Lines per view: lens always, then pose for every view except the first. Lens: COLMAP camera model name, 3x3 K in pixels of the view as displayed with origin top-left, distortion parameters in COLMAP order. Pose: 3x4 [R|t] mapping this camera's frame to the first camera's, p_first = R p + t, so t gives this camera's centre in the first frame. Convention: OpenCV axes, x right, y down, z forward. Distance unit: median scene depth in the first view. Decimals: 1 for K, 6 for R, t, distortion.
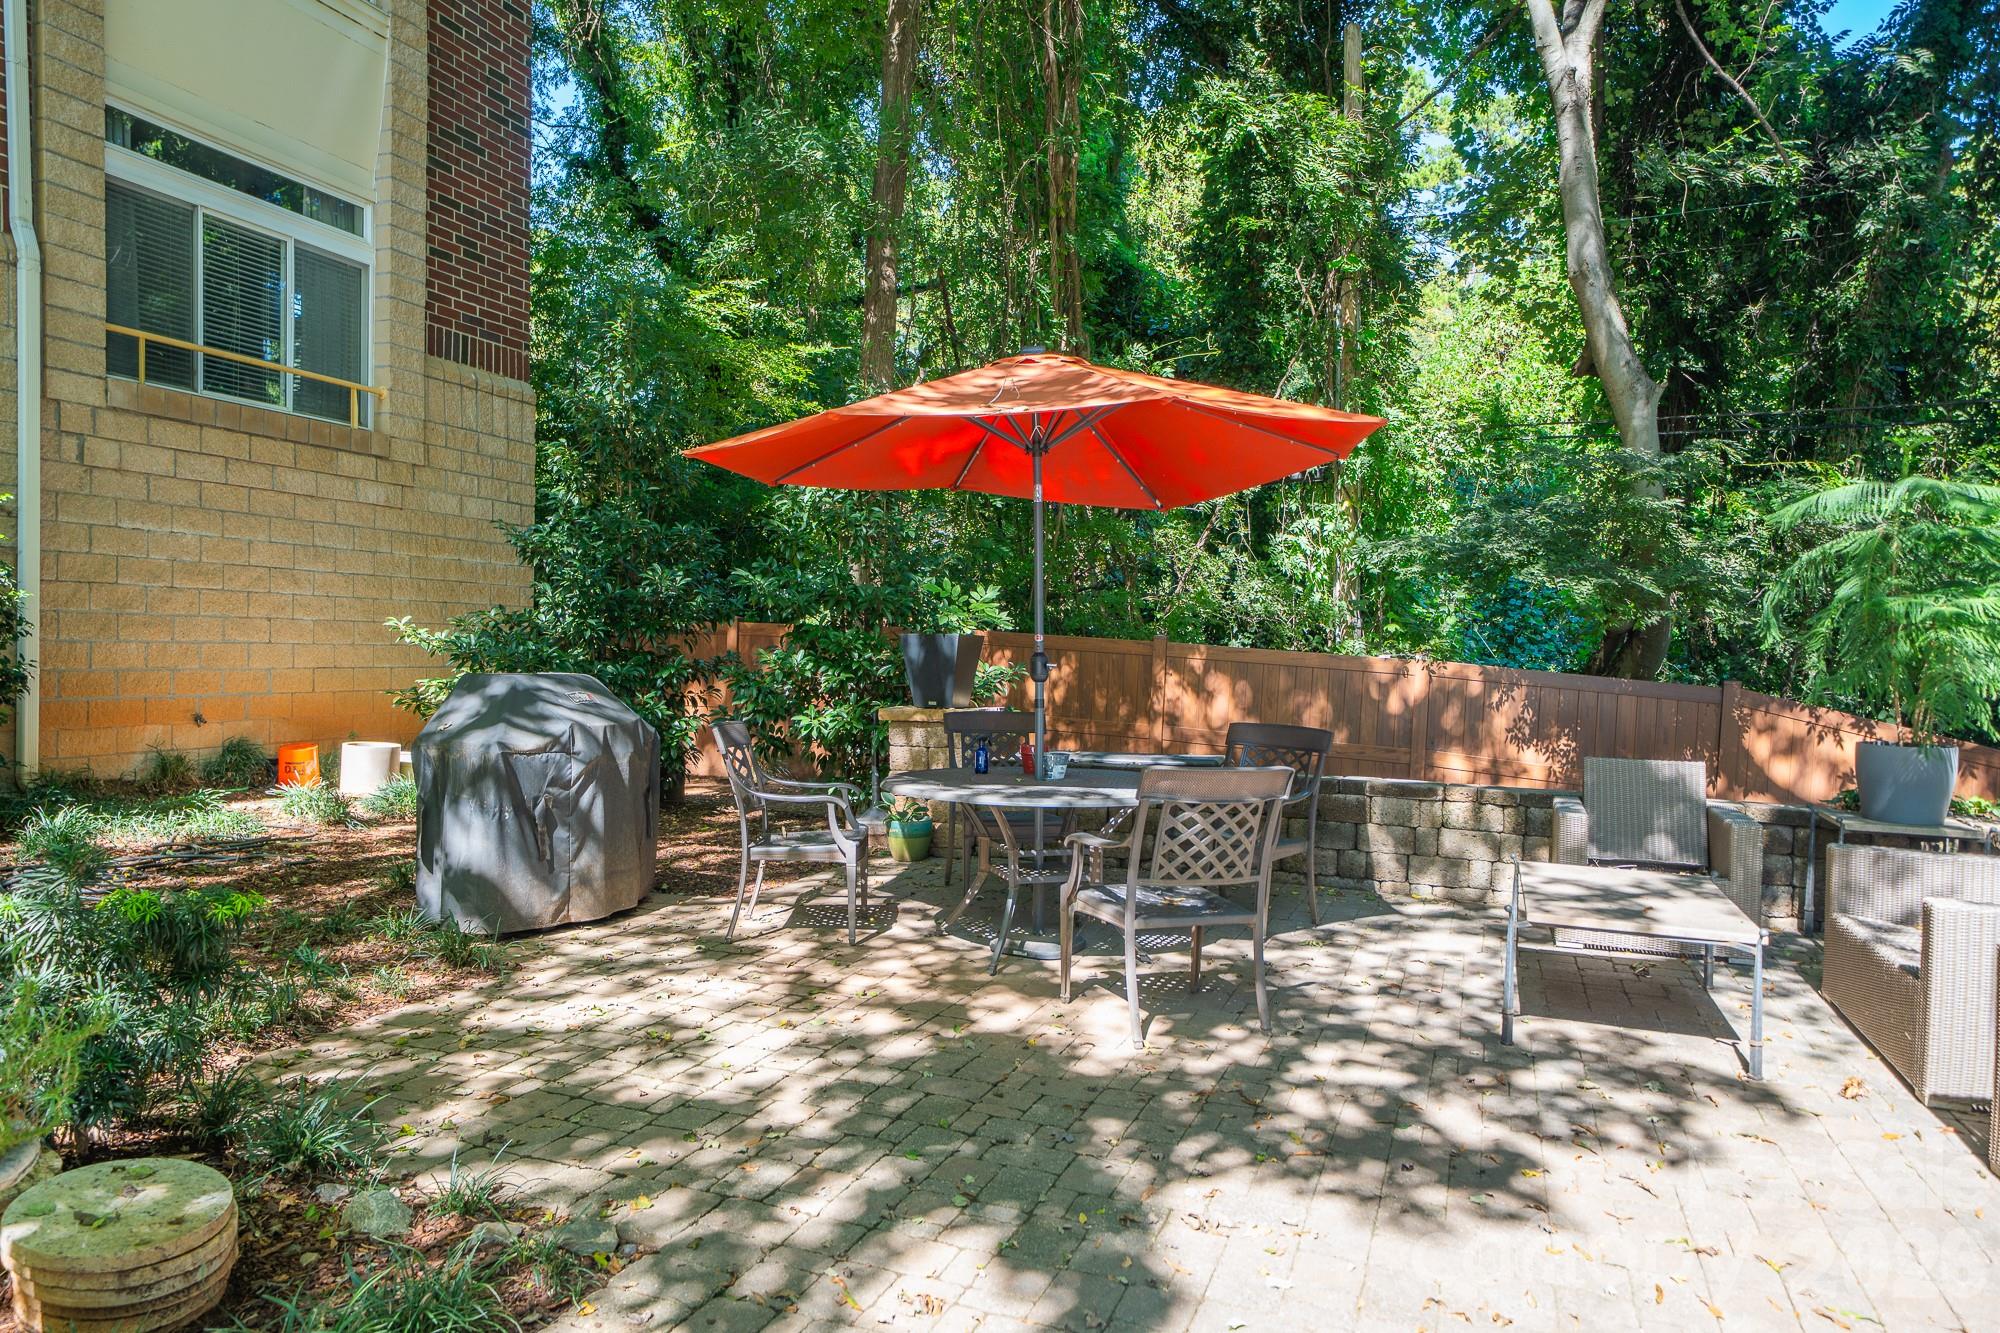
lens RADIAL K [[1379.2, 0, 1000.0], [0, 1379.2, 666.5], [0, 0, 1]] dist [0.035239, 0.000679]
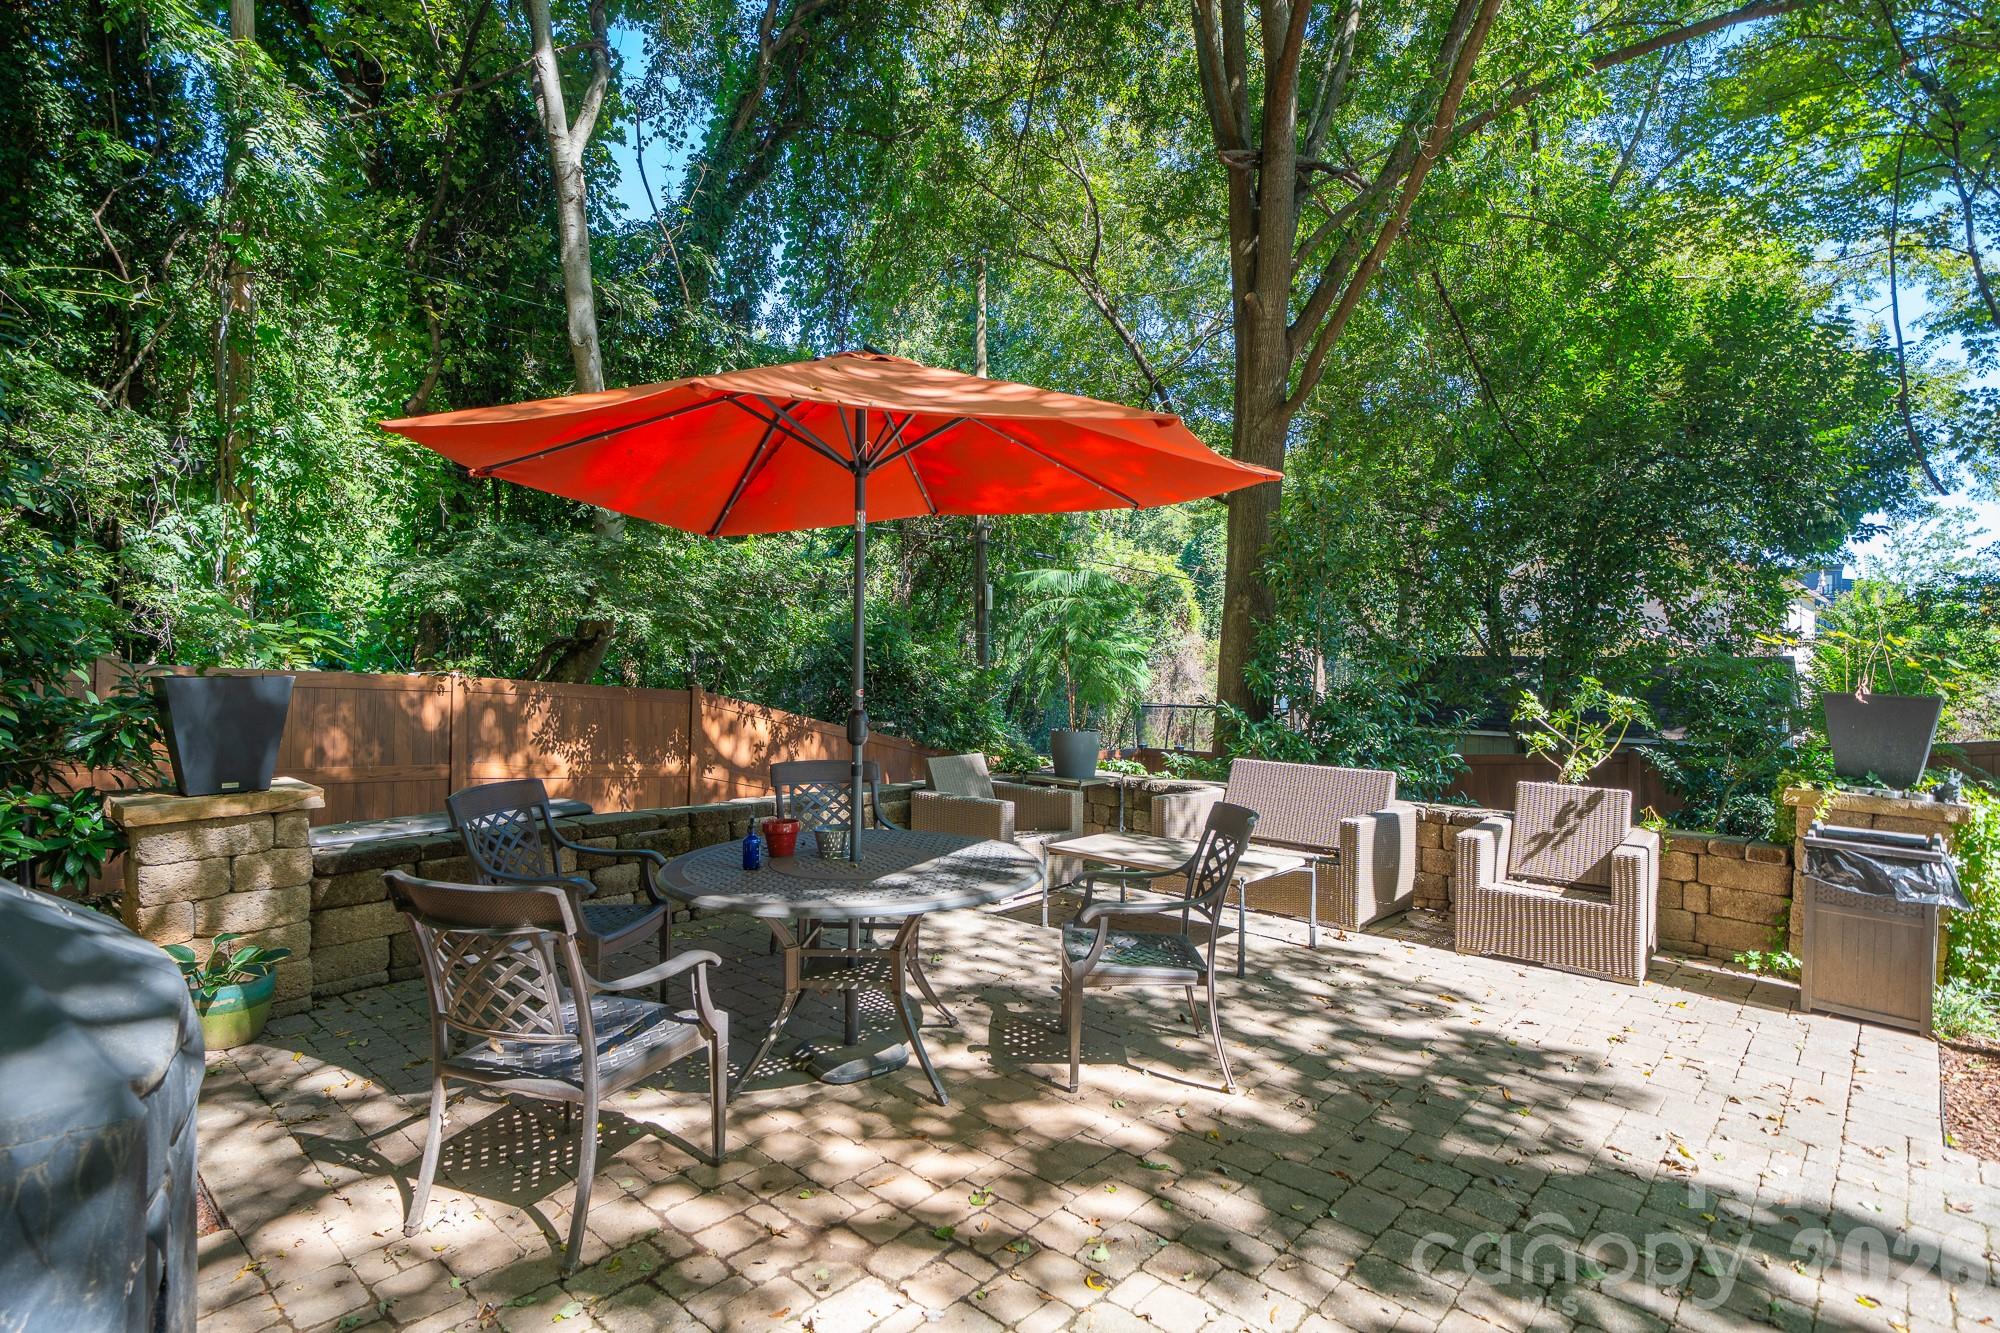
lens RADIAL K [[1010.5, 0, 1000.0], [0, 1010.5, 666.5], [0, 0, 1]] dist [0.001519, 0.000118]
pose [[0.343888, -0.030993, 0.938499, -0.640351], [0.016249, 0.999502, 0.027054, -0.060988], [-0.938870, 0.005947, 0.344221, 0.876725]]
